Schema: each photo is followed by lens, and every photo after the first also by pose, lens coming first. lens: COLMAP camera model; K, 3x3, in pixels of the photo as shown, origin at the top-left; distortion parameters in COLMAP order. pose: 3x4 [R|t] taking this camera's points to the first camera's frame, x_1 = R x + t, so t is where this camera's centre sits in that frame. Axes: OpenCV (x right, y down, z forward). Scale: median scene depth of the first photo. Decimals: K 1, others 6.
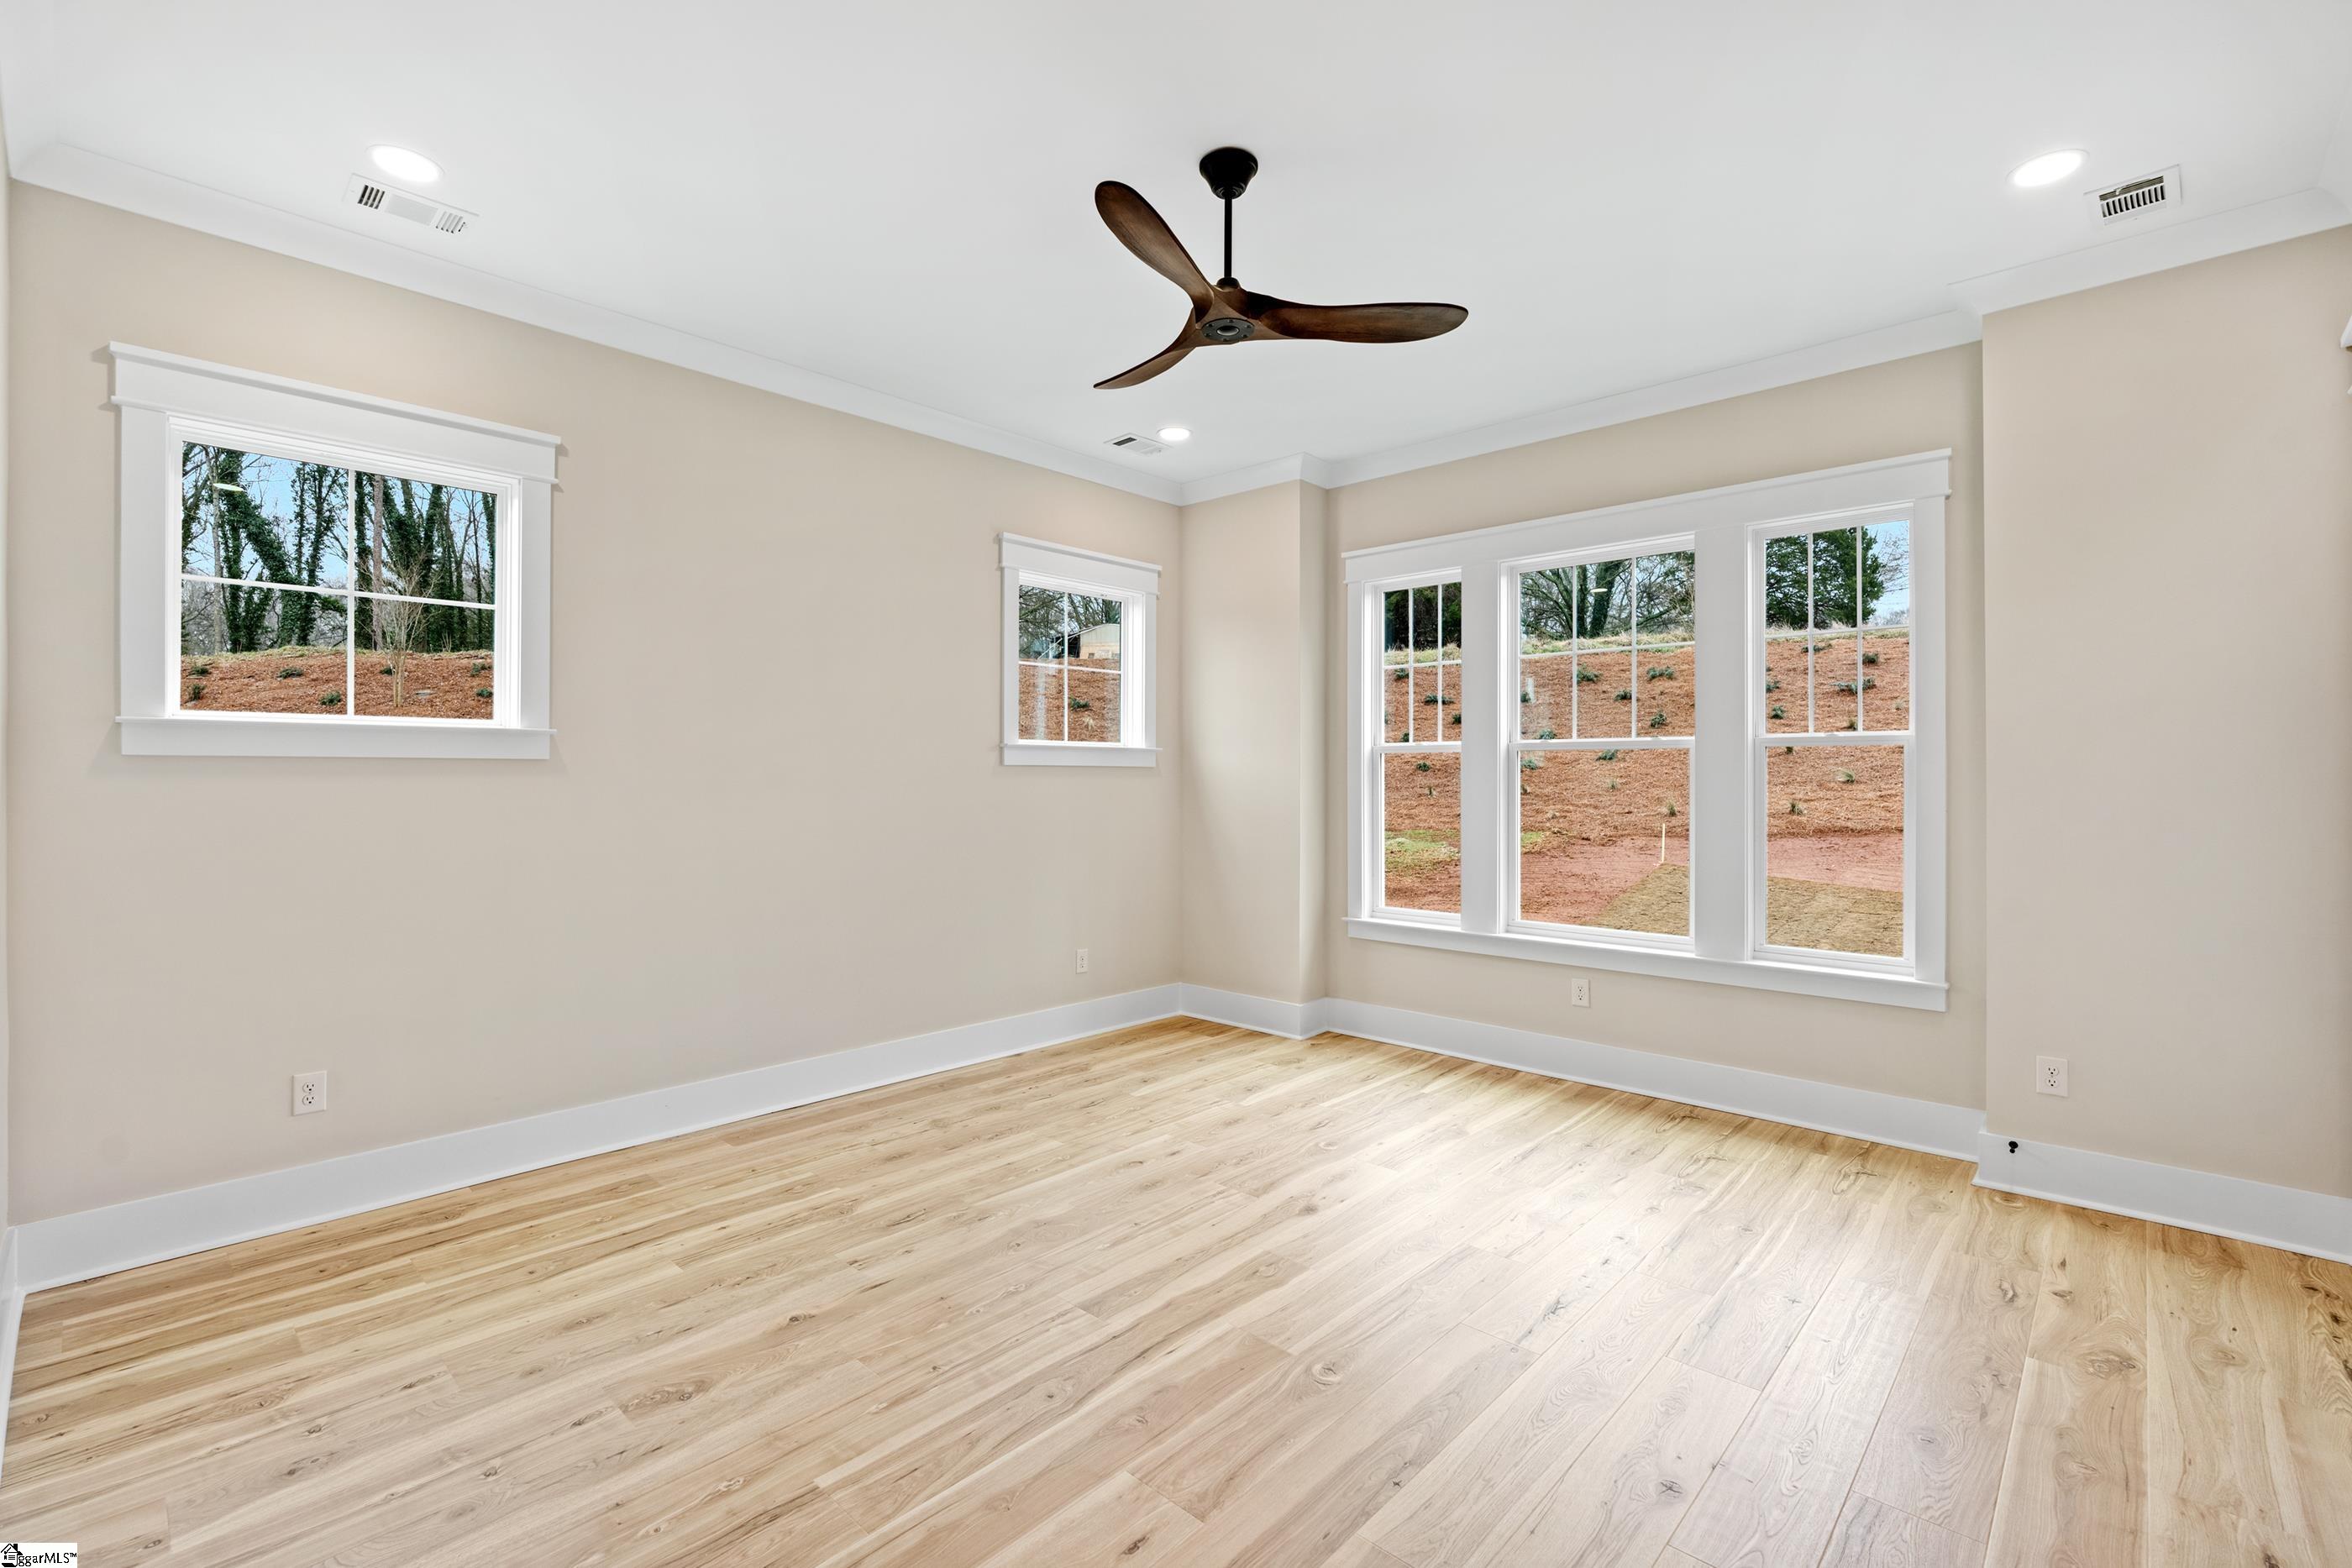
lens RADIAL K [[1028.8, 0, 1169.3], [0, 1028.8, 768.5], [0, 0, 1]] dist [-0.005974, 0.000128]
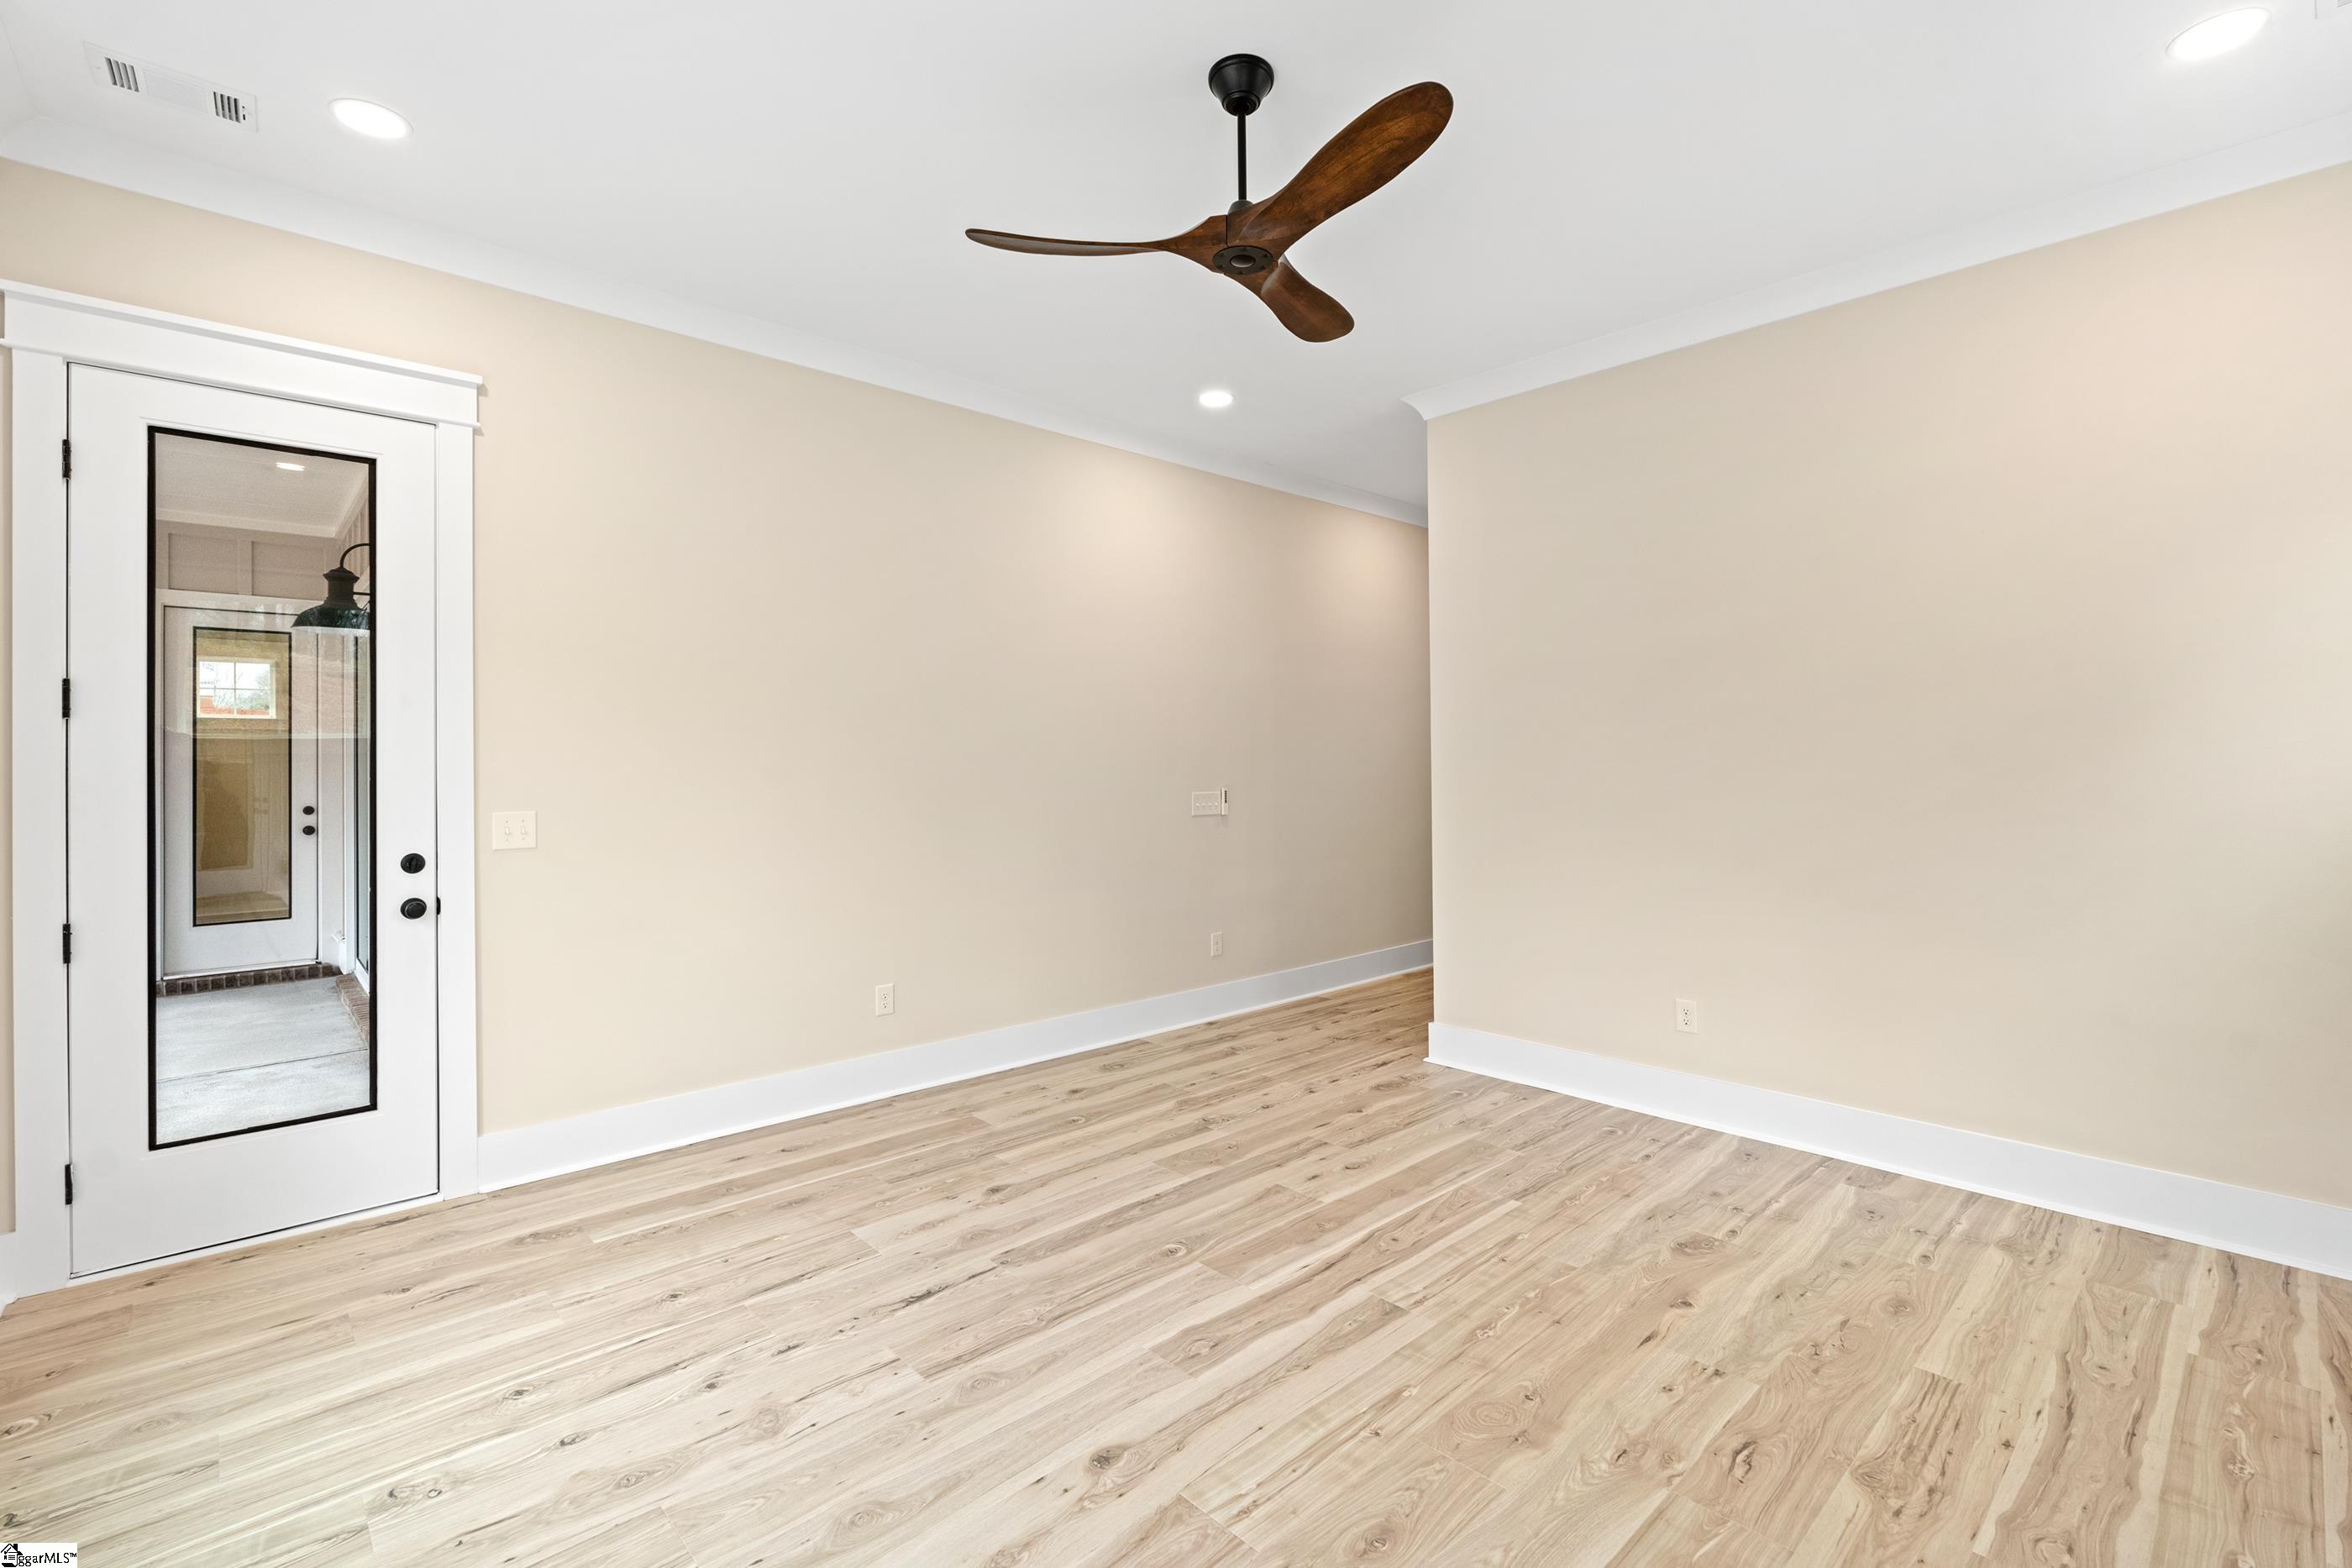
lens RADIAL K [[1028.8, 0, 1169.3], [0, 1028.8, 768.5], [0, 0, 1]] dist [-0.005974, 0.000128]
pose [[-0.997300, 0.002802, 0.073382, 0.062052], [0.002642, 0.999994, -0.002268, 0.015298], [-0.073388, -0.002068, -0.997301, 2.007045]]
